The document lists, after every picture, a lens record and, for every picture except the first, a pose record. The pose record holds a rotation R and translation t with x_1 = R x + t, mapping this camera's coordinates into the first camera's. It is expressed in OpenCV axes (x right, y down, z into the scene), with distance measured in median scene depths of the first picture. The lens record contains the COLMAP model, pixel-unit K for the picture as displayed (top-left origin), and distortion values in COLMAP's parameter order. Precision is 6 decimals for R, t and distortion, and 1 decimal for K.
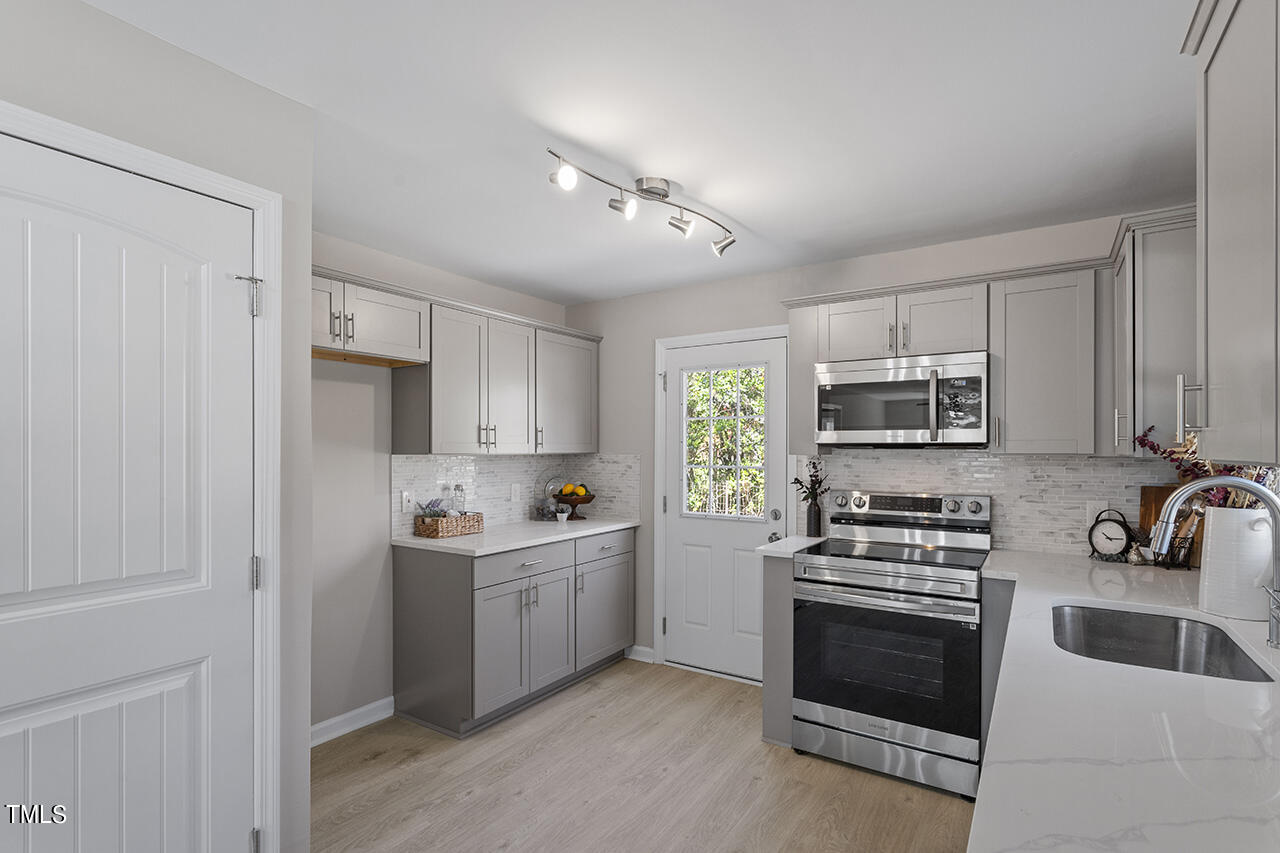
lens RADIAL K [[621.6, 0, 629.6], [0, 621.6, 451.4], [0, 0, 1]] dist [-0.000882, 0.000379]
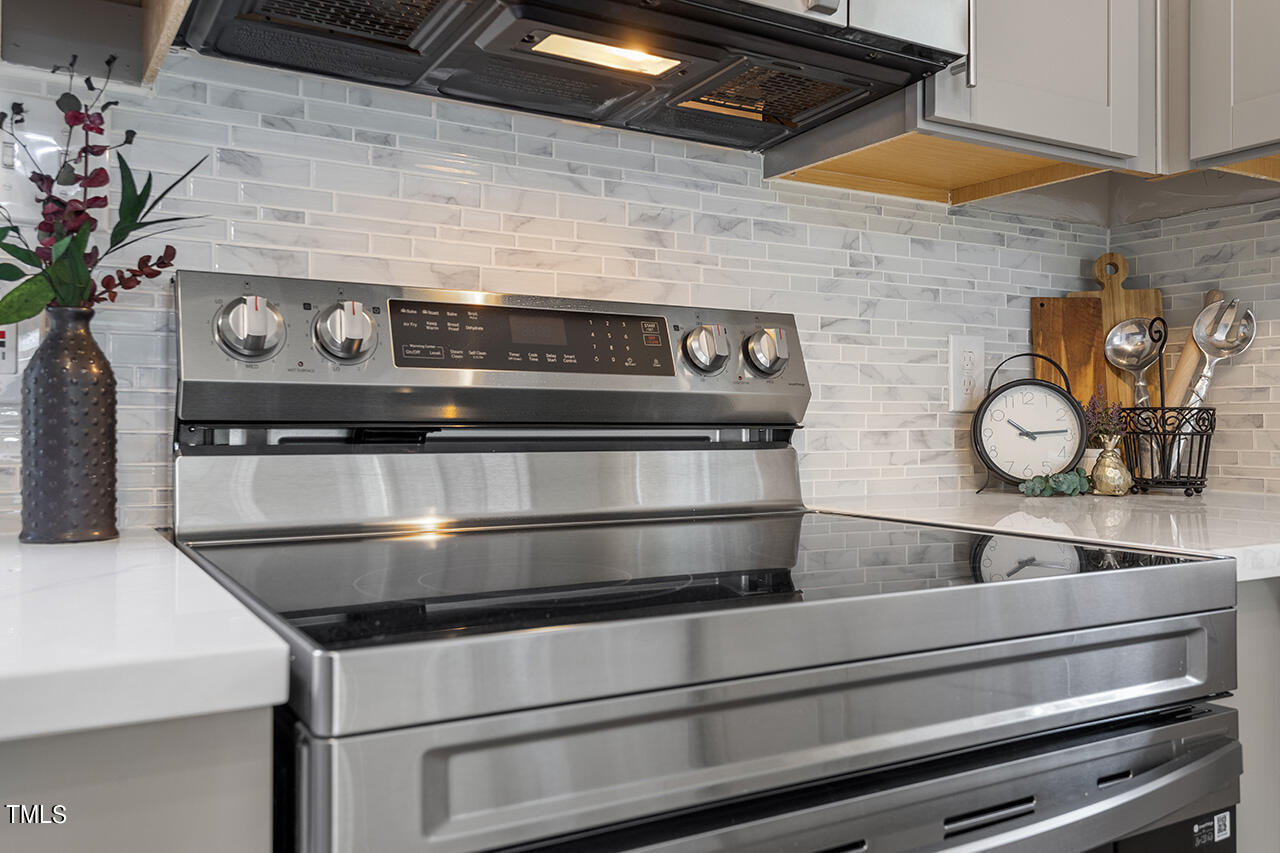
lens RADIAL K [[1020.4, 0, 632.7], [0, 1020.4, 423.6], [0, 0, 1]] dist [0.003641, -0.000250]
pose [[0.437295, 0.001630, 0.899317, 0.135281], [0.001456, 0.999996, -0.002520, 0.124203], [-0.899317, 0.002411, 0.437291, 0.869482]]
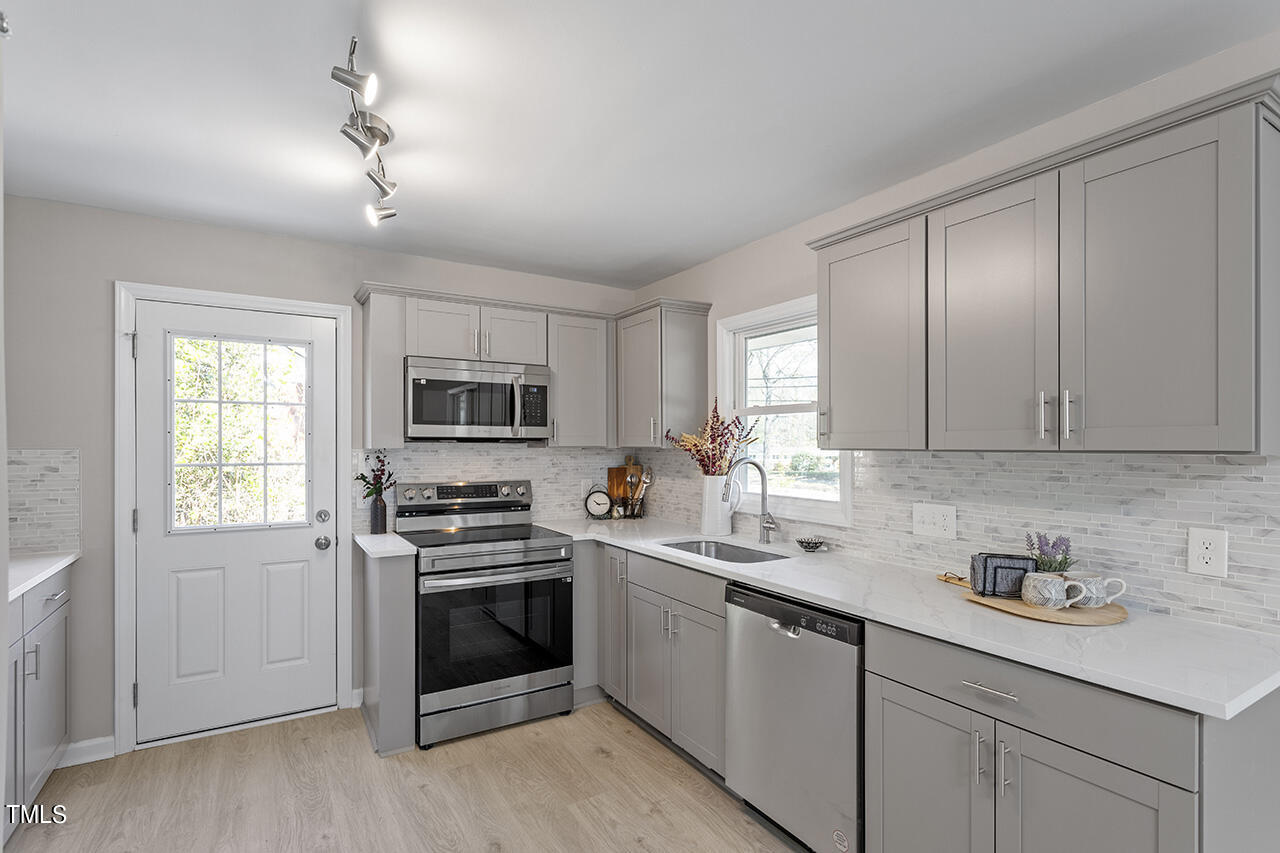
lens RADIAL K [[621.6, 0, 648.6], [0, 621.6, 447.5], [0, 0, 1]] dist [-0.000882, 0.000379]
pose [[0.412545, -0.006785, 0.910912, -0.473775], [-0.000691, 0.999970, 0.007761, -0.004499], [-0.910937, -0.003831, 0.412527, 0.262124]]
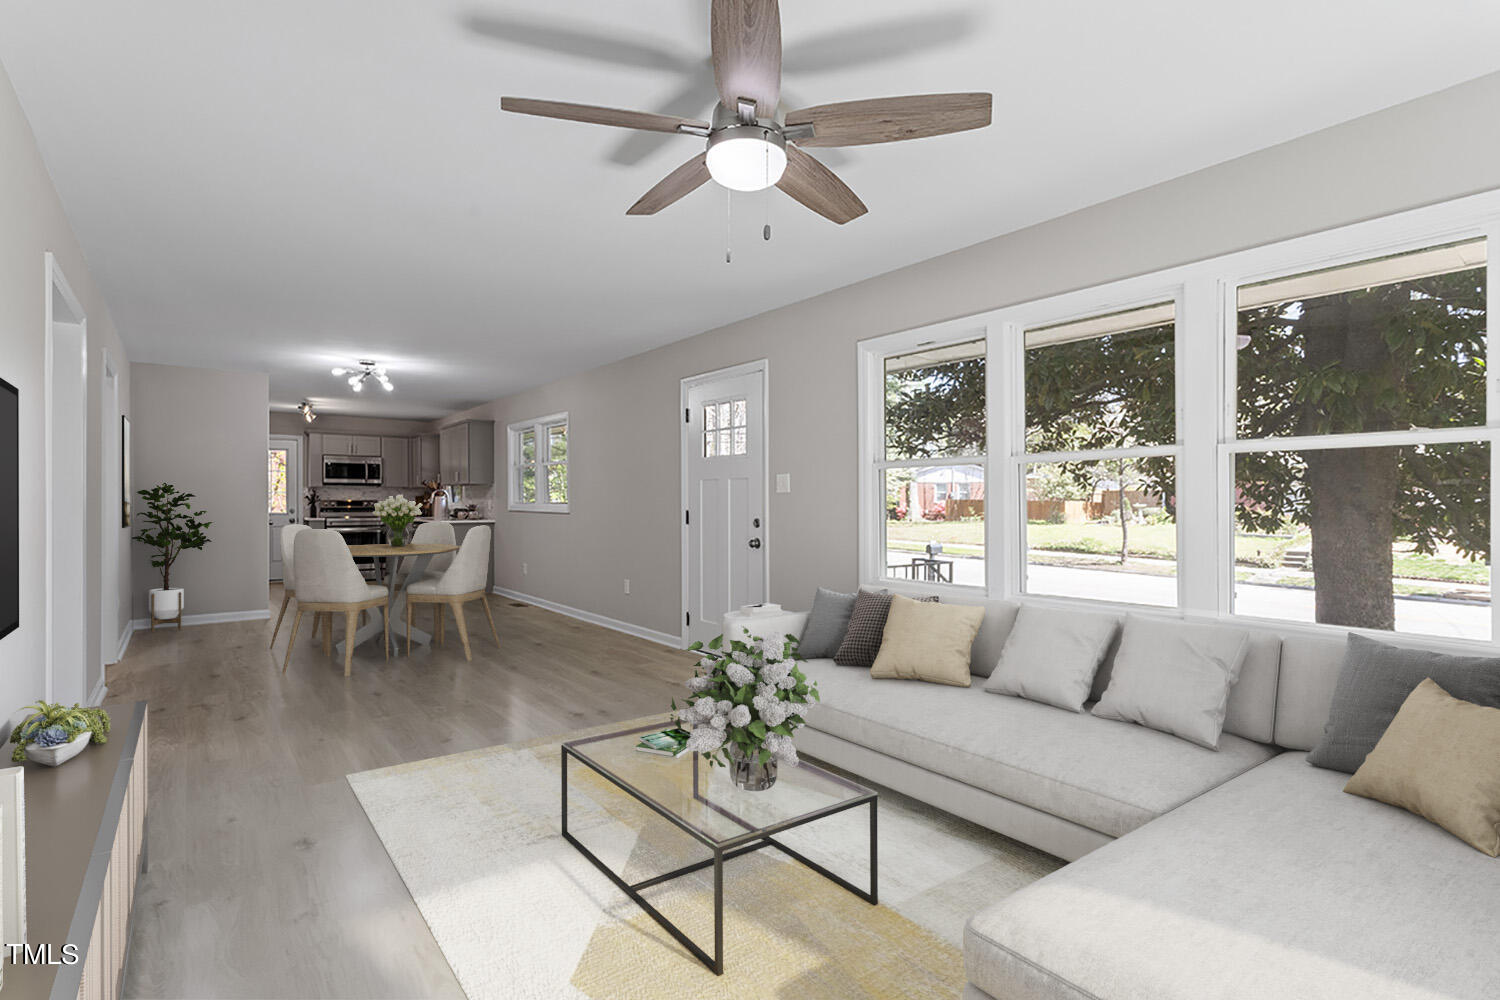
lens RADIAL K [[728.5, 0, 757.0], [0, 728.5, 490.7], [0, 0, 1]] dist [-0.000882, 0.000379]
pose [[0.316585, -0.003944, 0.948556, -2.404643], [-0.001207, 0.999989, 0.004561, 0.005475], [-0.948563, -0.002589, 0.316577, -2.086837]]
